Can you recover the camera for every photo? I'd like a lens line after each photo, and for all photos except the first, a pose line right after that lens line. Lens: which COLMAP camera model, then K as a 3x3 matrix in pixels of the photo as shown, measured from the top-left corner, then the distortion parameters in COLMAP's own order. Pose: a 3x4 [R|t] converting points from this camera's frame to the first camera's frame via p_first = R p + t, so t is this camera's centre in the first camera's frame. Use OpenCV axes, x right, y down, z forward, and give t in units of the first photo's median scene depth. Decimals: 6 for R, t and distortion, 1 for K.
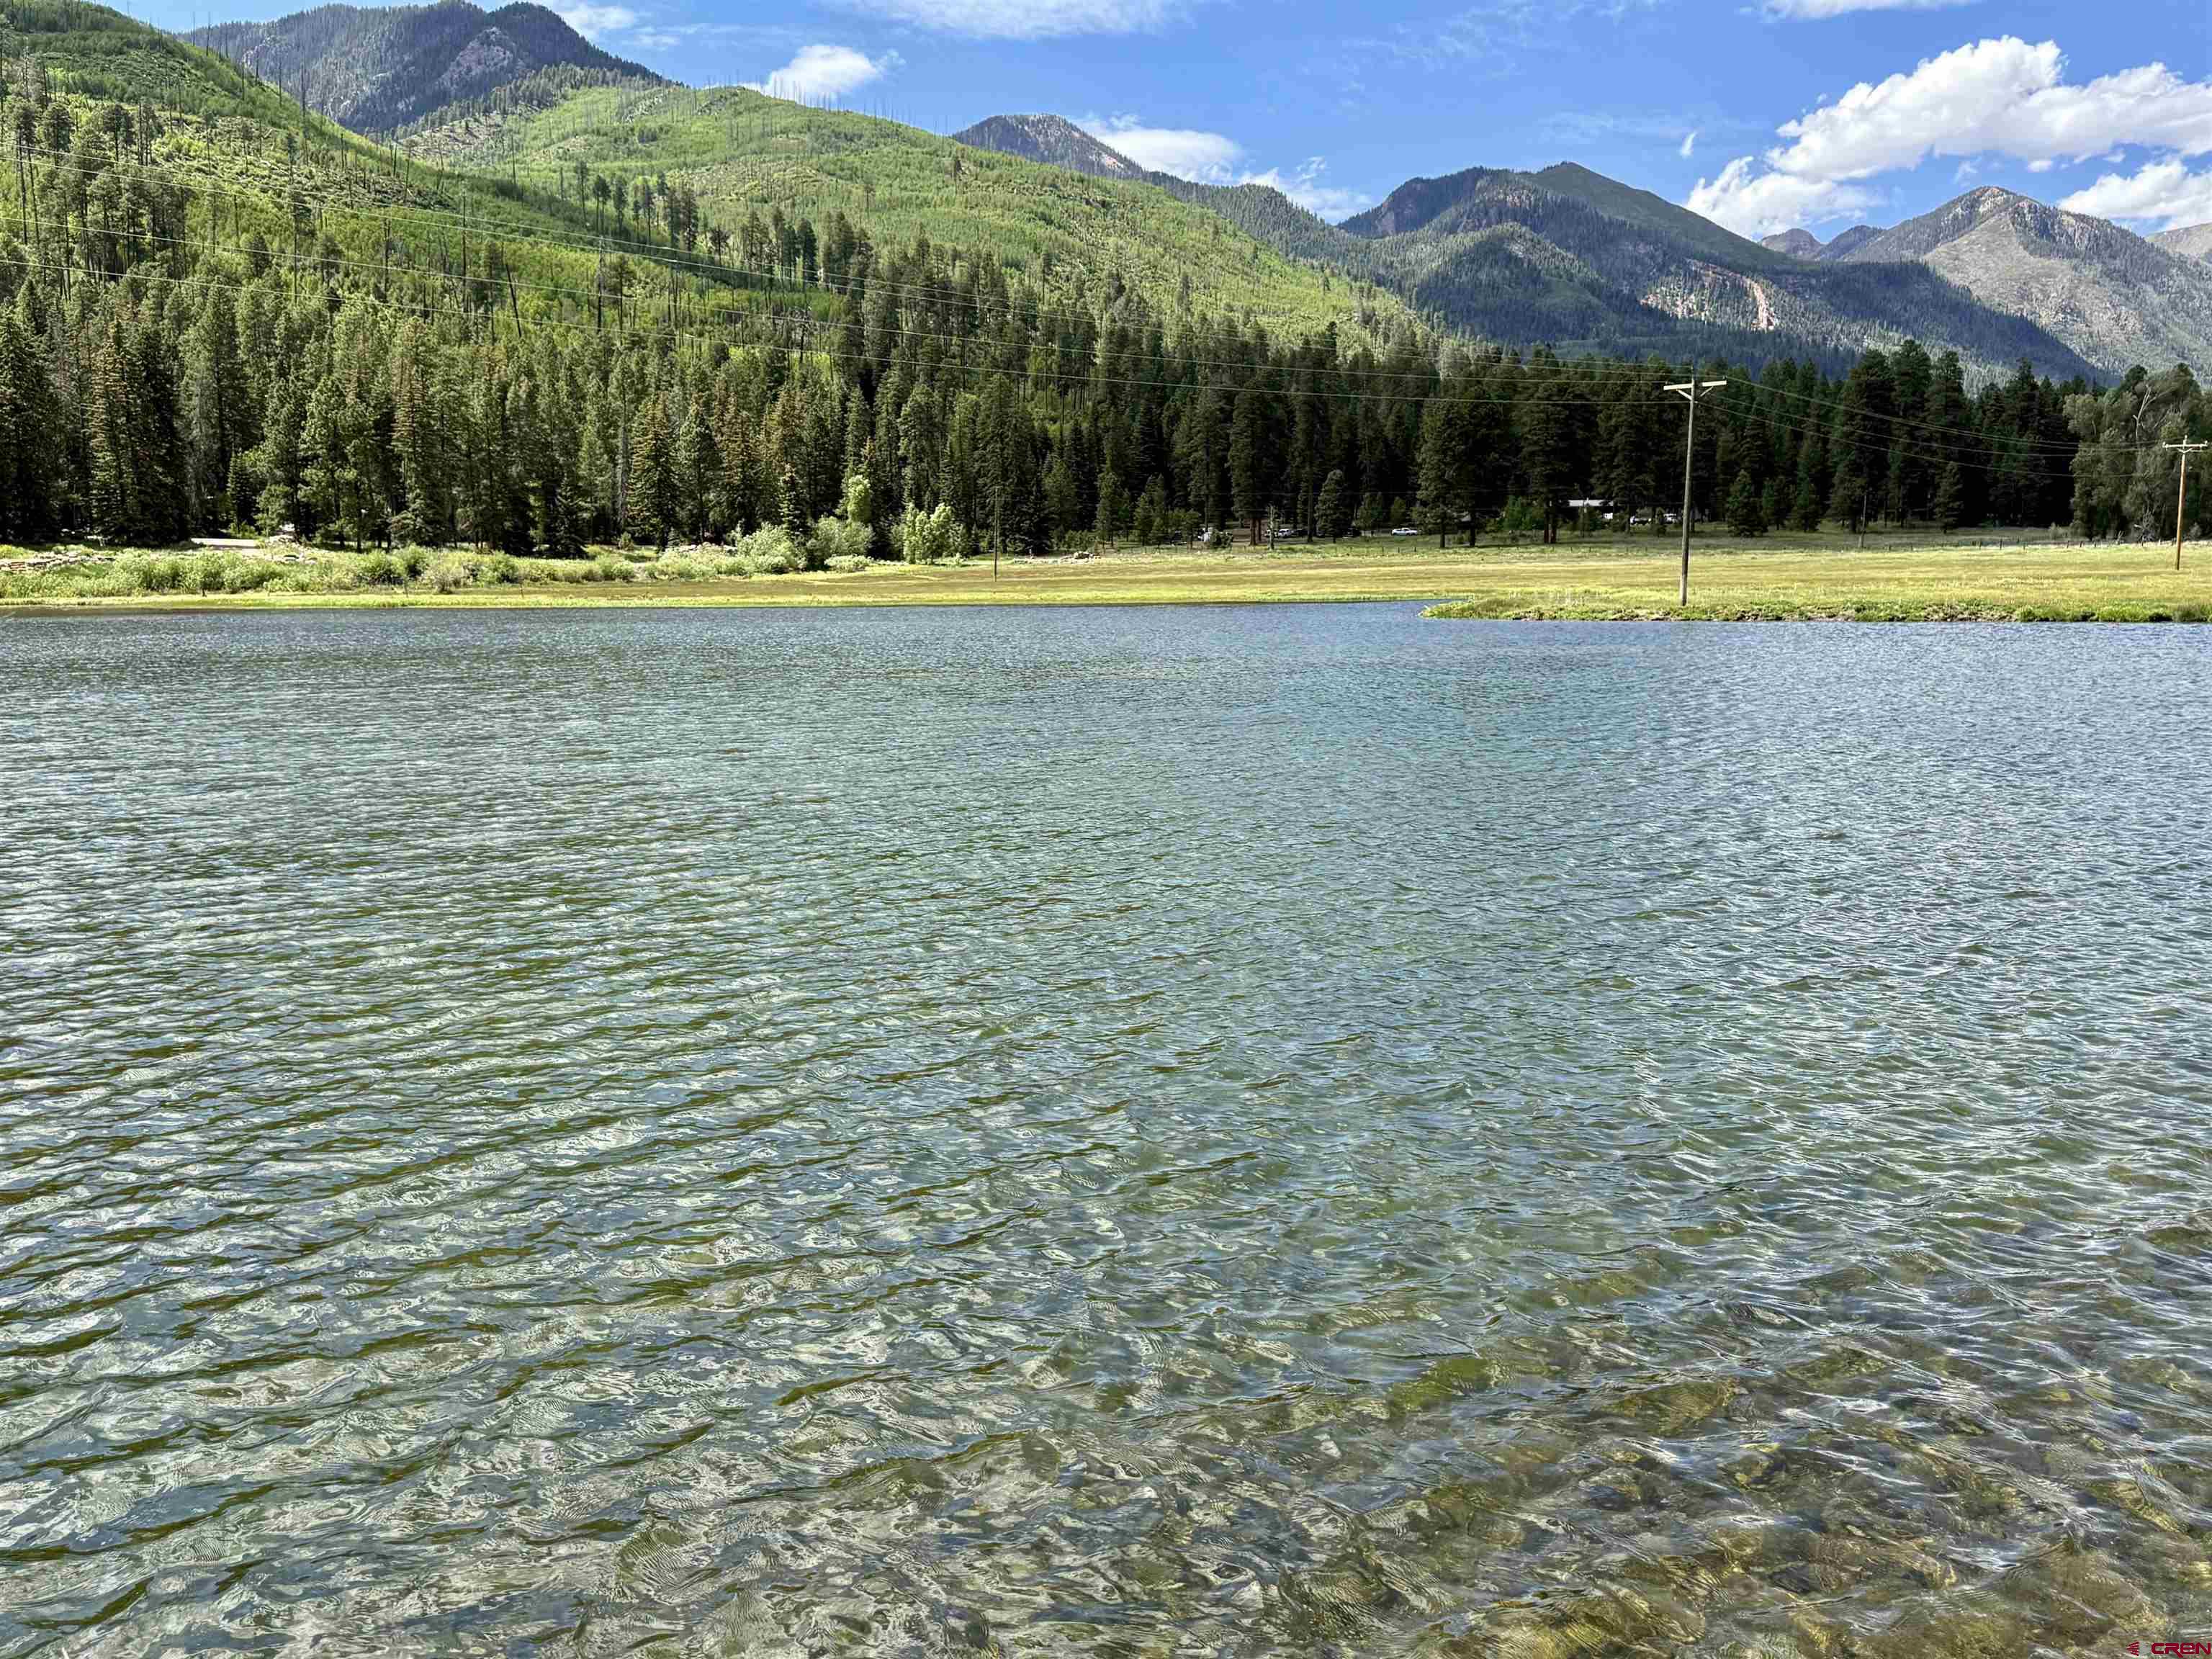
lens RADIAL K [[1979.0, 0, 1106.0], [0, 1979.0, 829.5], [0, 0, 1]] dist [0.151067, -0.307461]
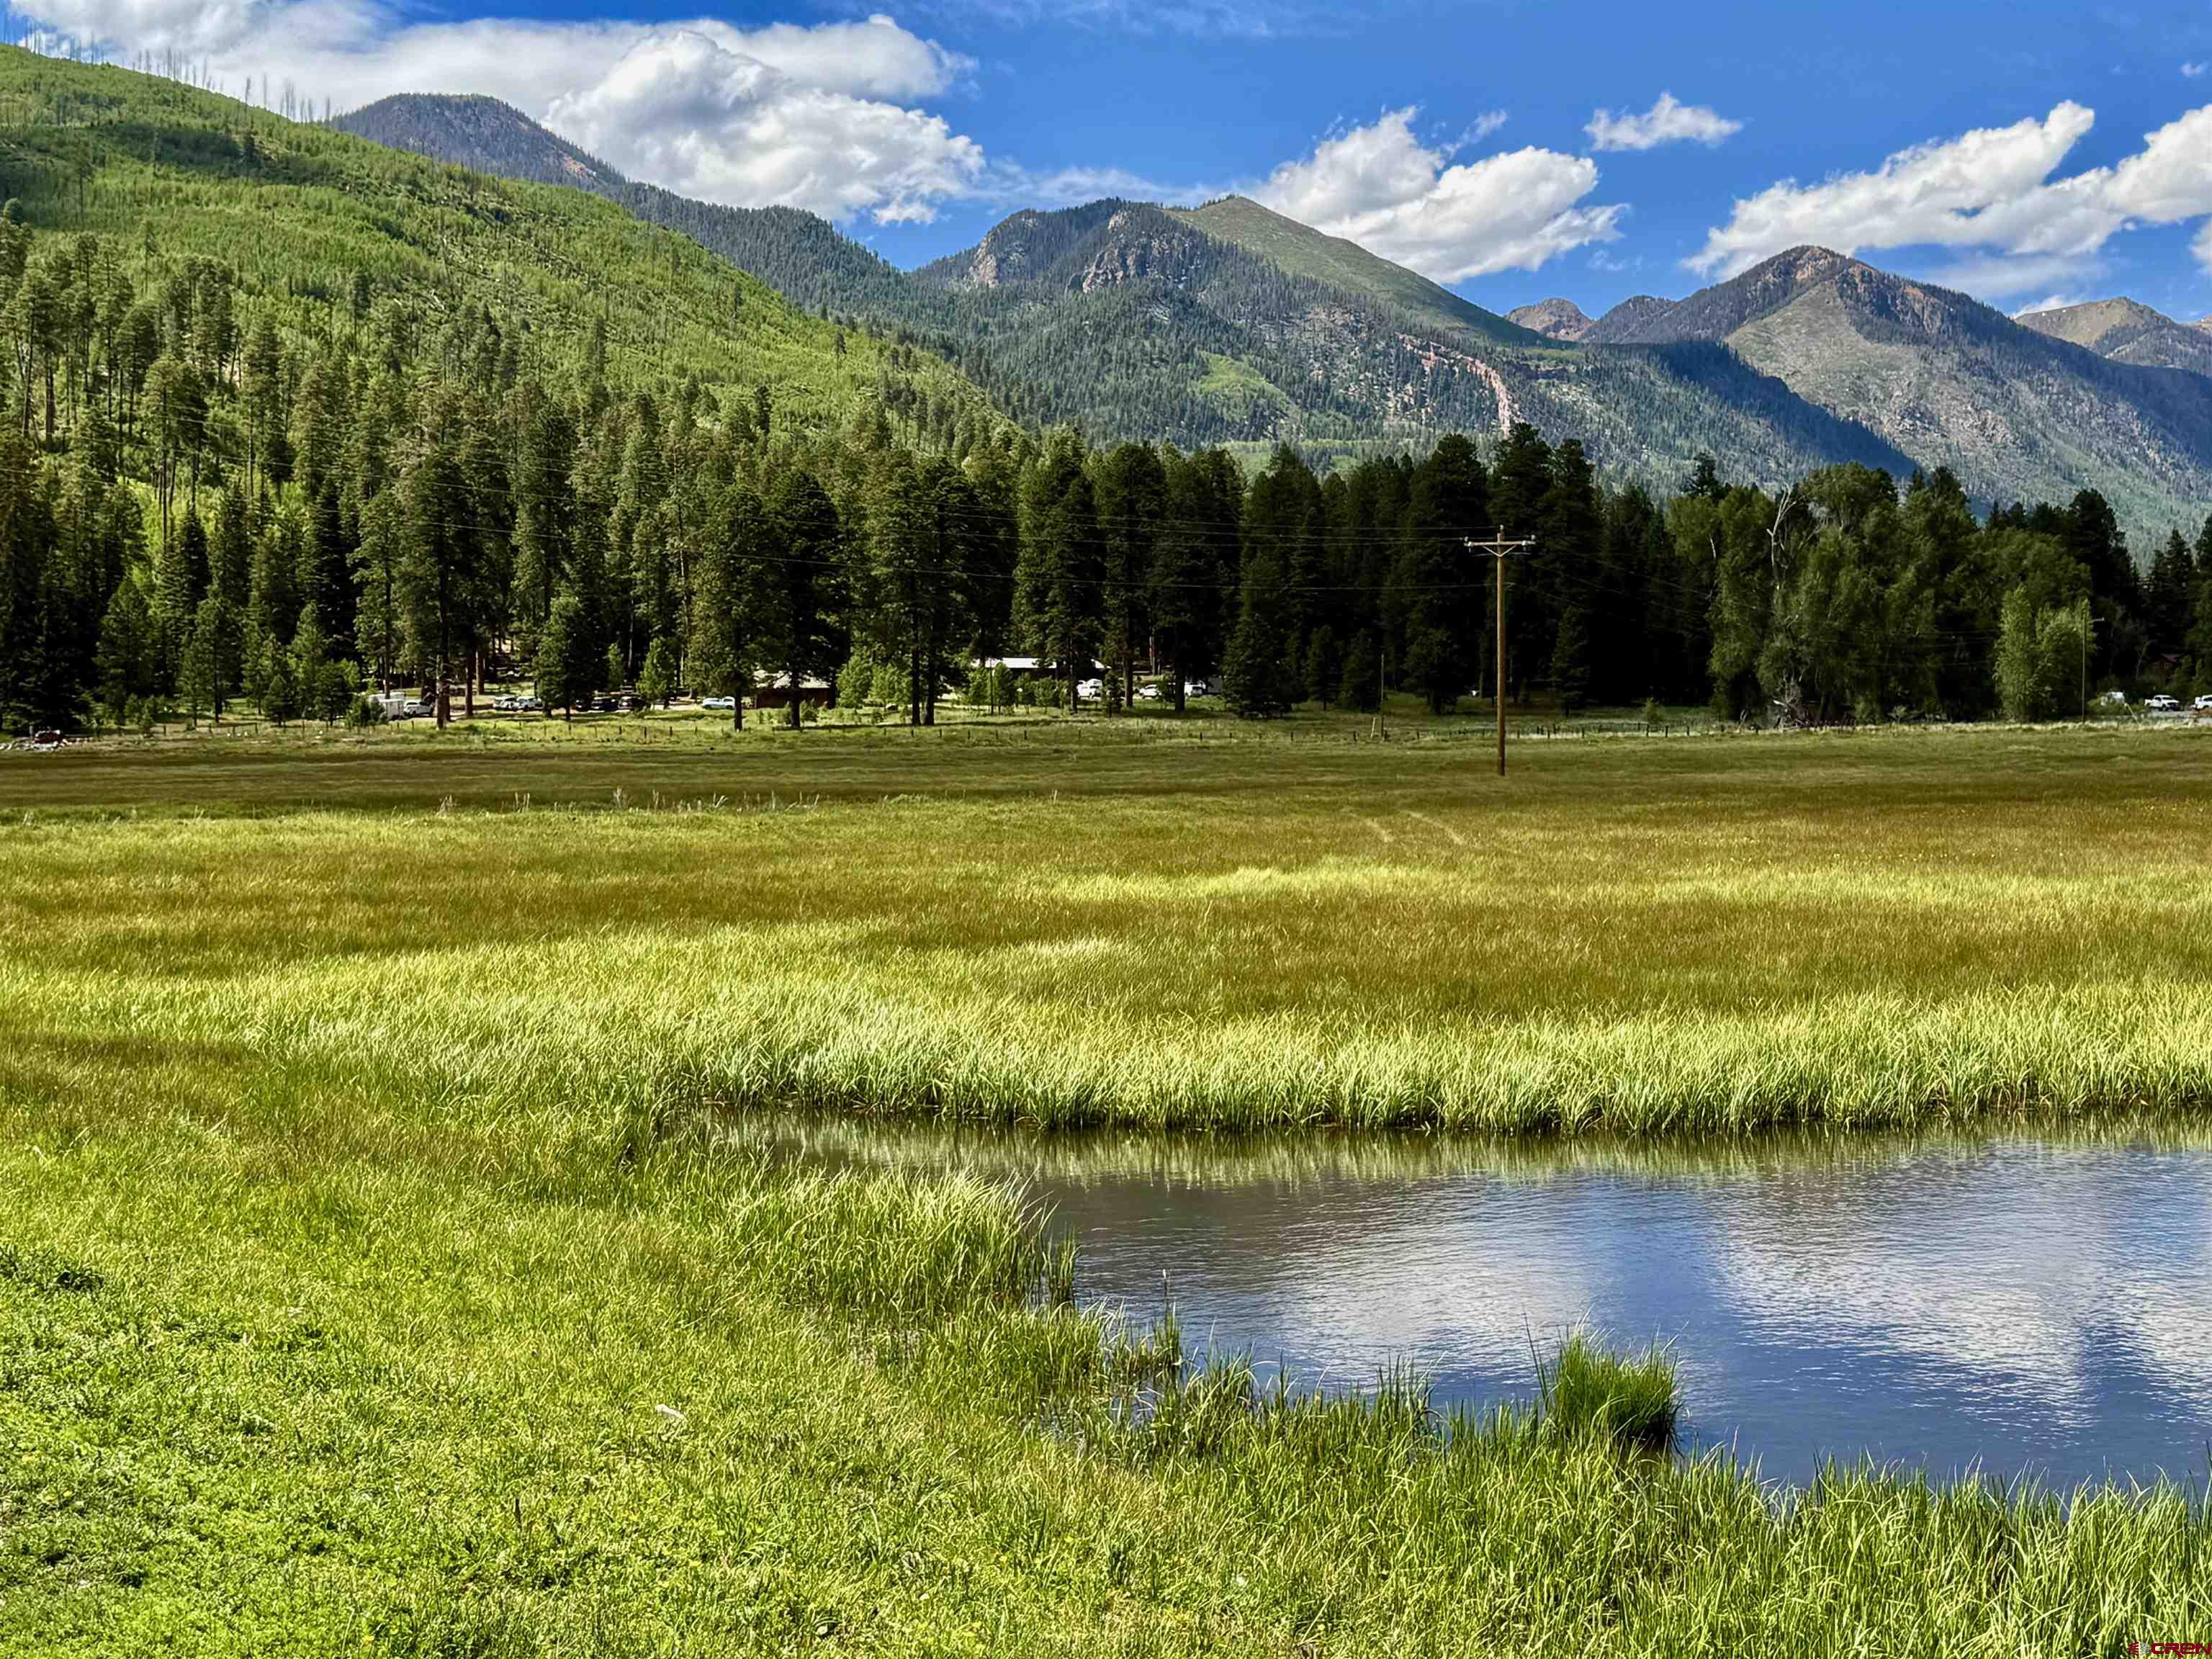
lens RADIAL K [[2954.0, 0, 1106.0], [0, 2954.0, 829.5], [0, 0, 1]] dist [0.177964, -0.280798]
pose [[0.985817, -0.001906, 0.167813, 0.124550], [0.019931, 0.994188, -0.105793, -0.014088], [-0.166636, 0.107638, 0.980126, 0.104178]]
